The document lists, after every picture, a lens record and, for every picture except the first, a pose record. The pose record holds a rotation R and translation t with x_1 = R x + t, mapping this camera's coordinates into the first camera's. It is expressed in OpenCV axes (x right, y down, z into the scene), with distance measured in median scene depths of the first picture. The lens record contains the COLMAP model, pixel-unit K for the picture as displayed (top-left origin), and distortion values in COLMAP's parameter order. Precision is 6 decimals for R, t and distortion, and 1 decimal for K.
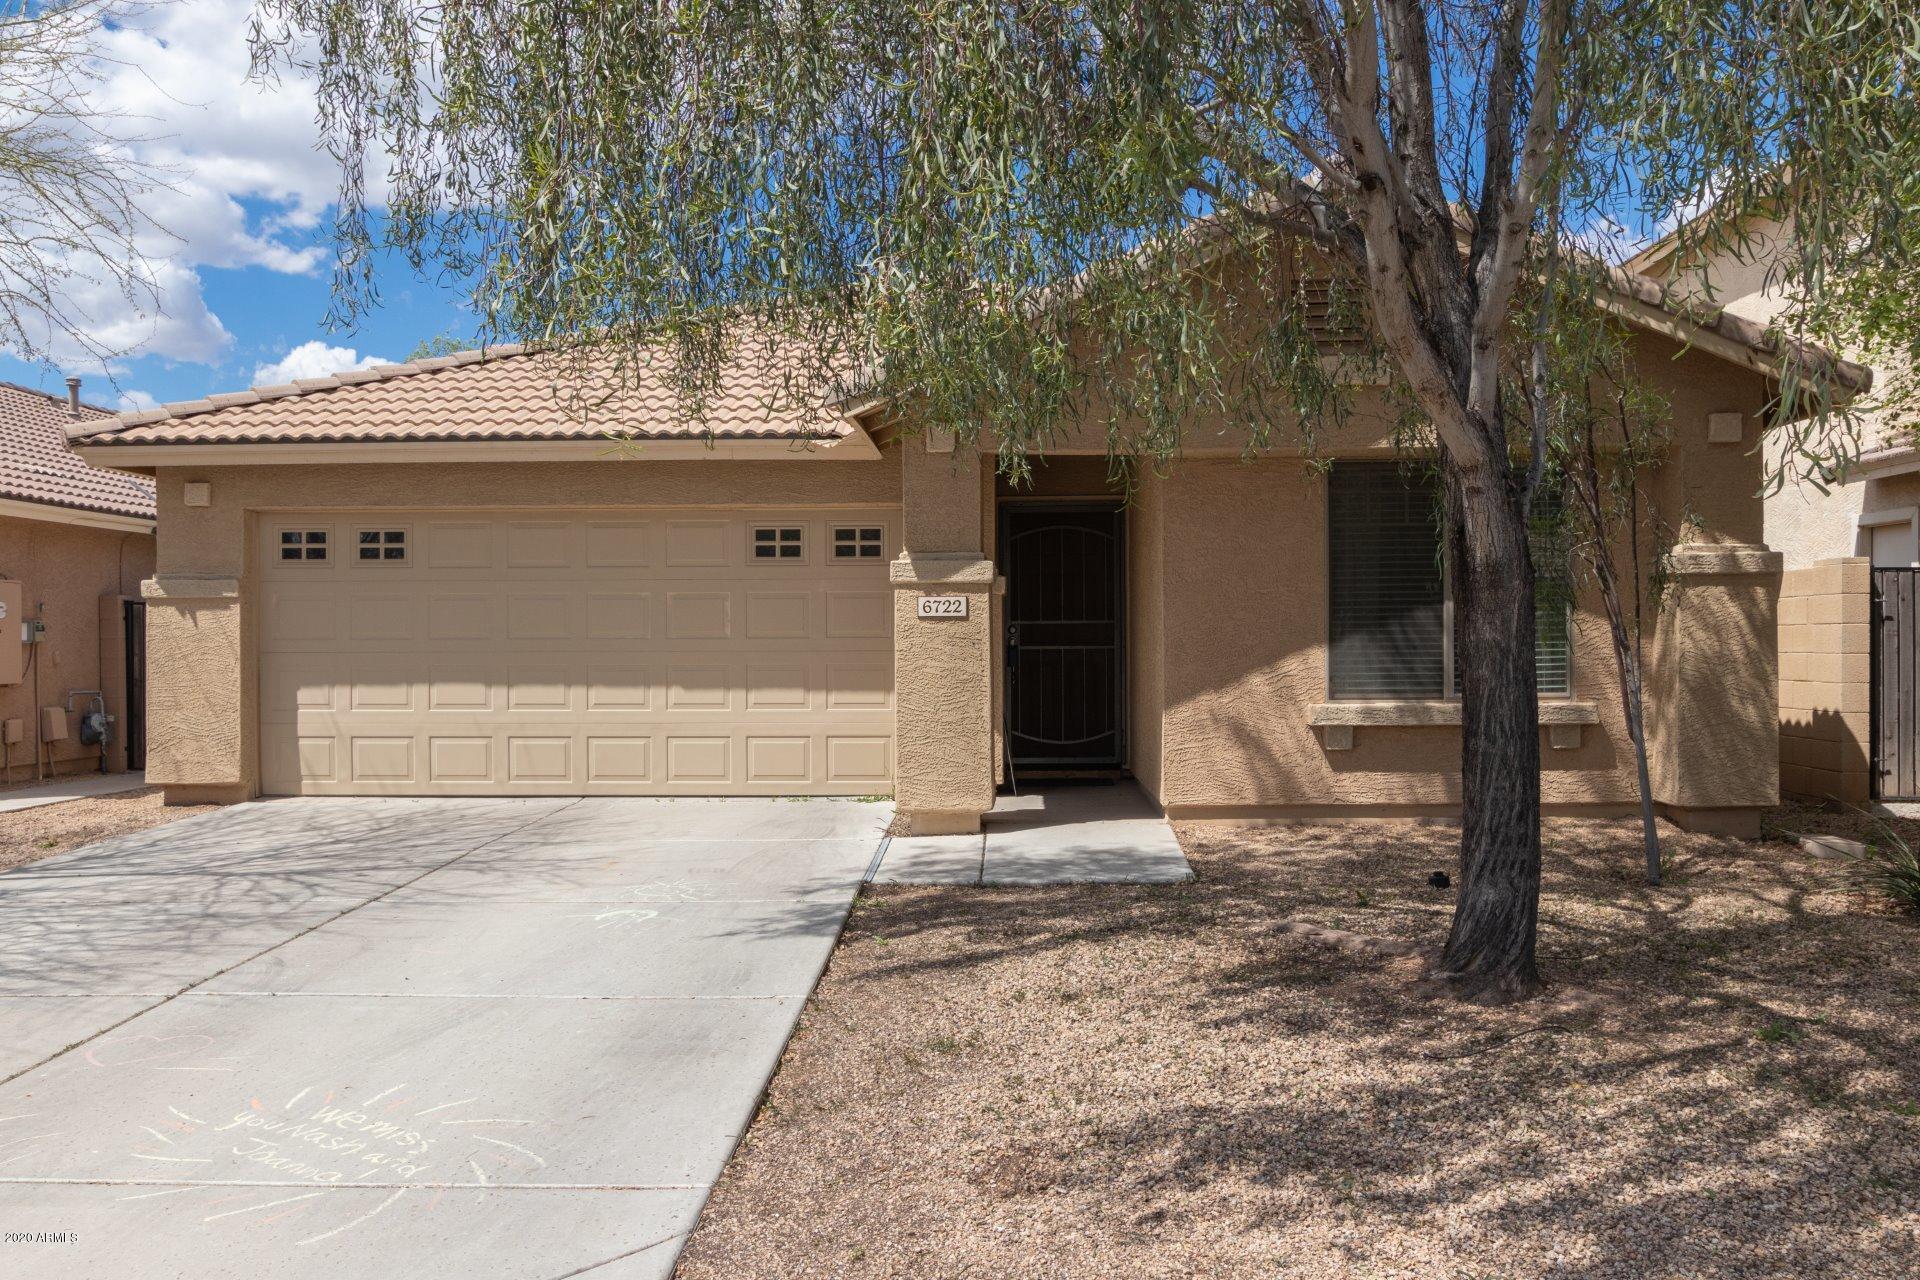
lens RADIAL K [[1532.7, 0, 965.5], [0, 1532.7, 646.8], [0, 0, 1]] dist [0.001802, -0.000131]
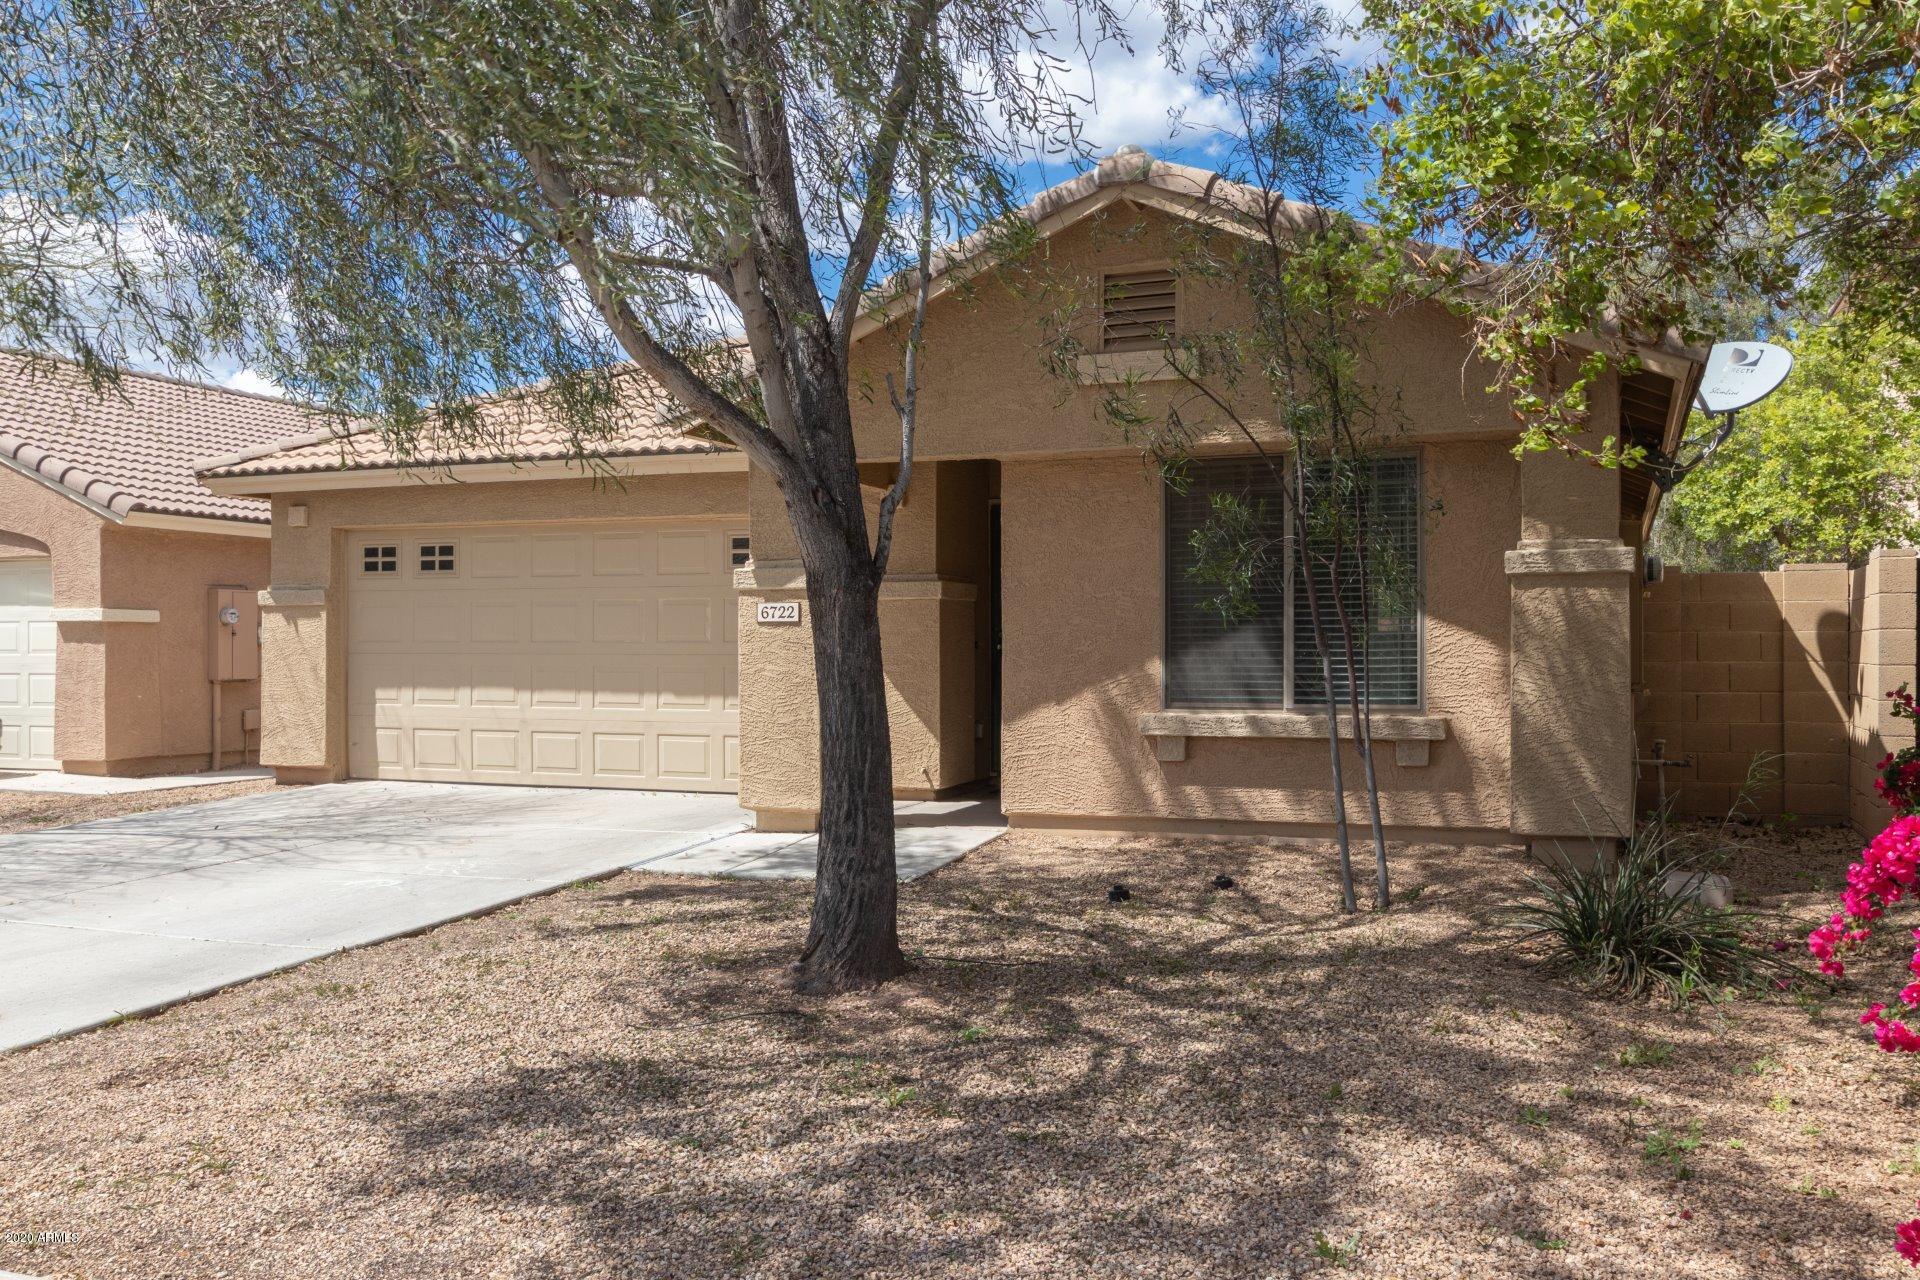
lens RADIAL K [[1648.6, 0, 968.7], [0, 1648.6, 646.5], [0, 0, 1]] dist [-0.002188, 0.003429]
pose [[0.944962, 0.004270, -0.327153, 0.386697], [-0.004934, 0.999987, -0.001201, -0.001968], [0.327144, 0.002750, 0.944971, -0.010215]]
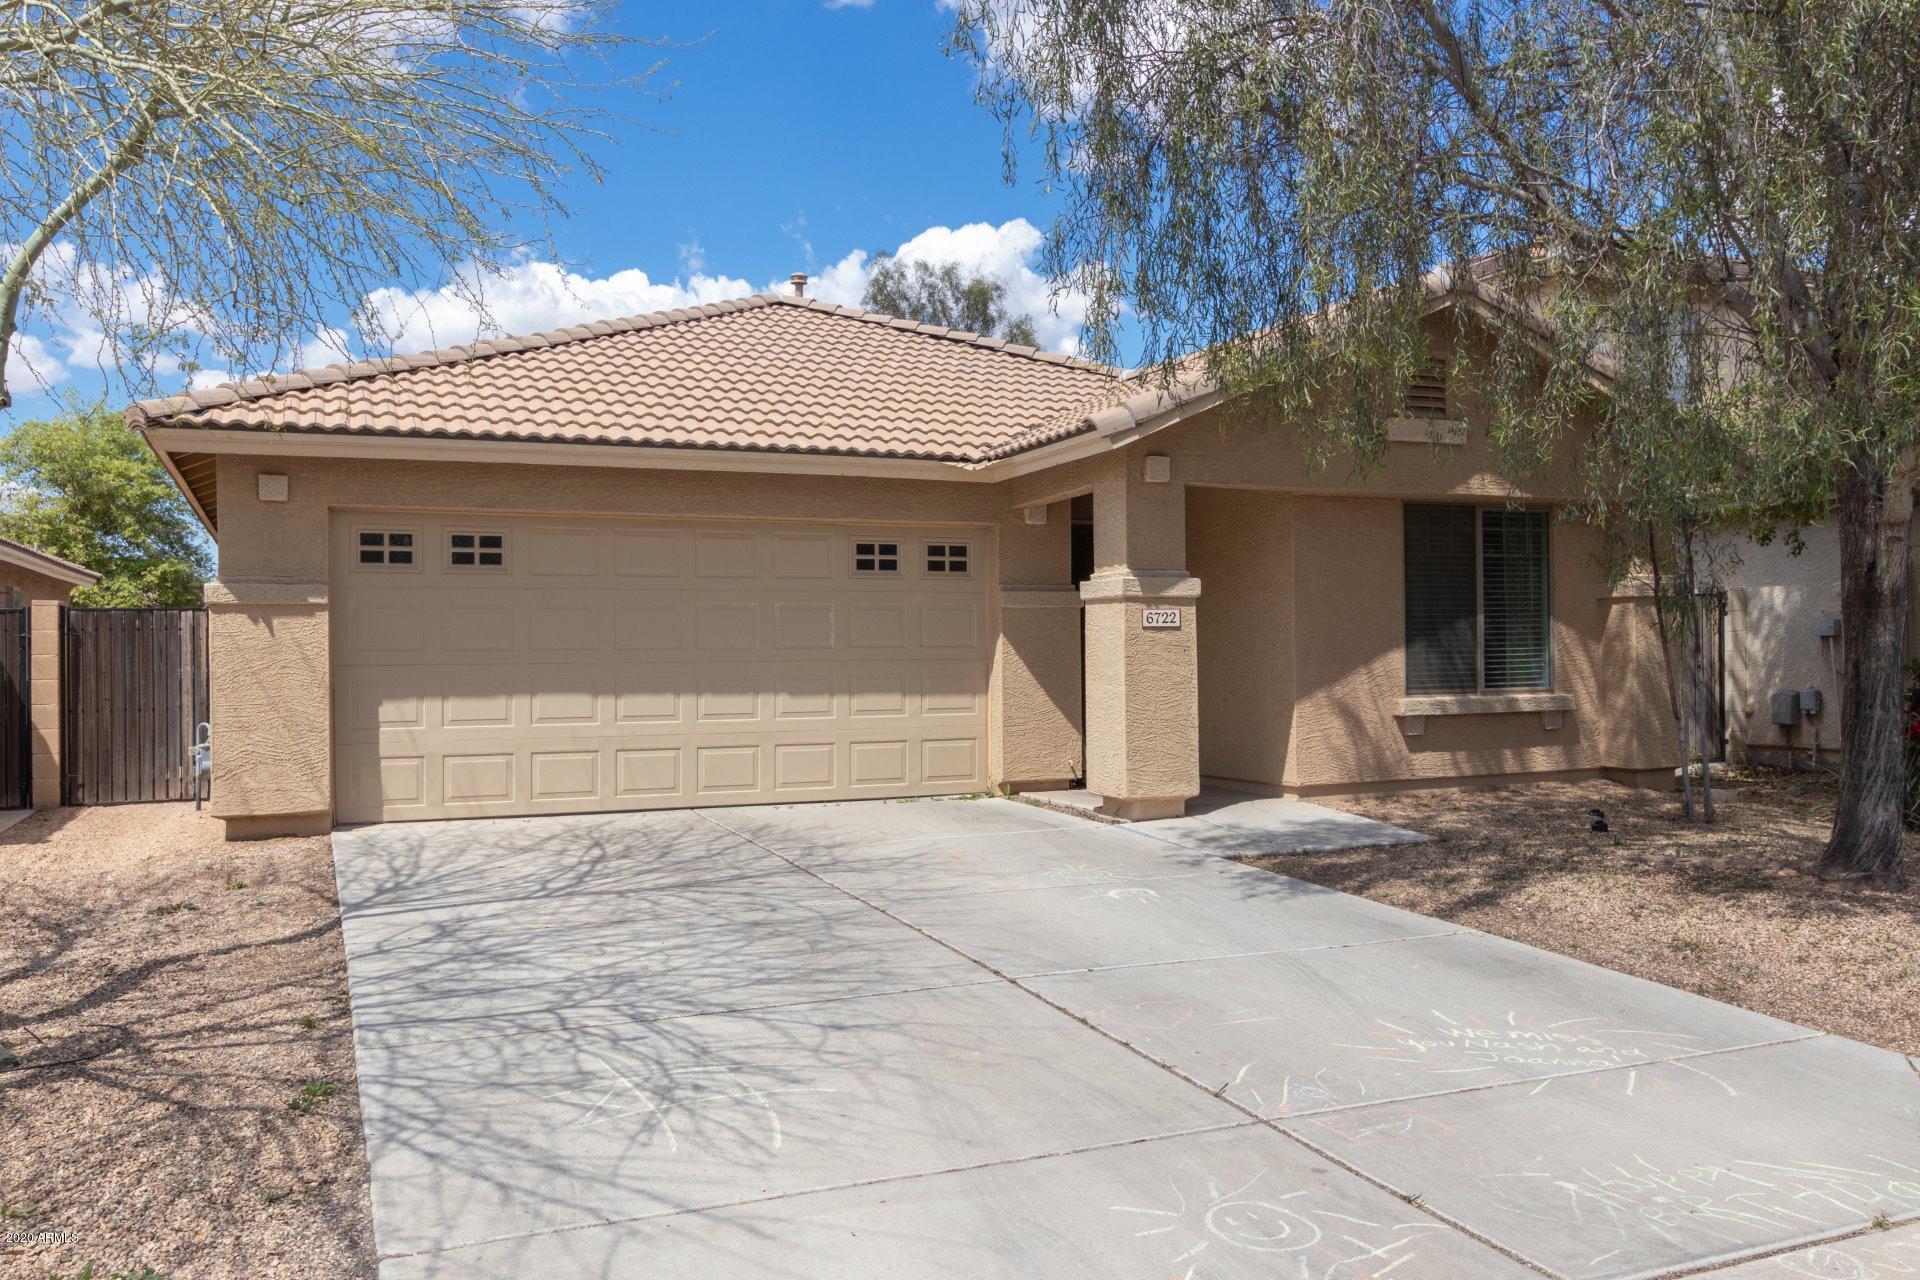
lens RADIAL K [[1532.7, 0, 968.5], [0, 1532.7, 630.5], [0, 0, 1]] dist [0.001802, -0.000131]
pose [[0.903543, 0.001456, 0.428495, -0.519232], [0.006904, 0.999815, -0.017955, 0.002165], [-0.428442, 0.019182, 0.903366, 0.025167]]
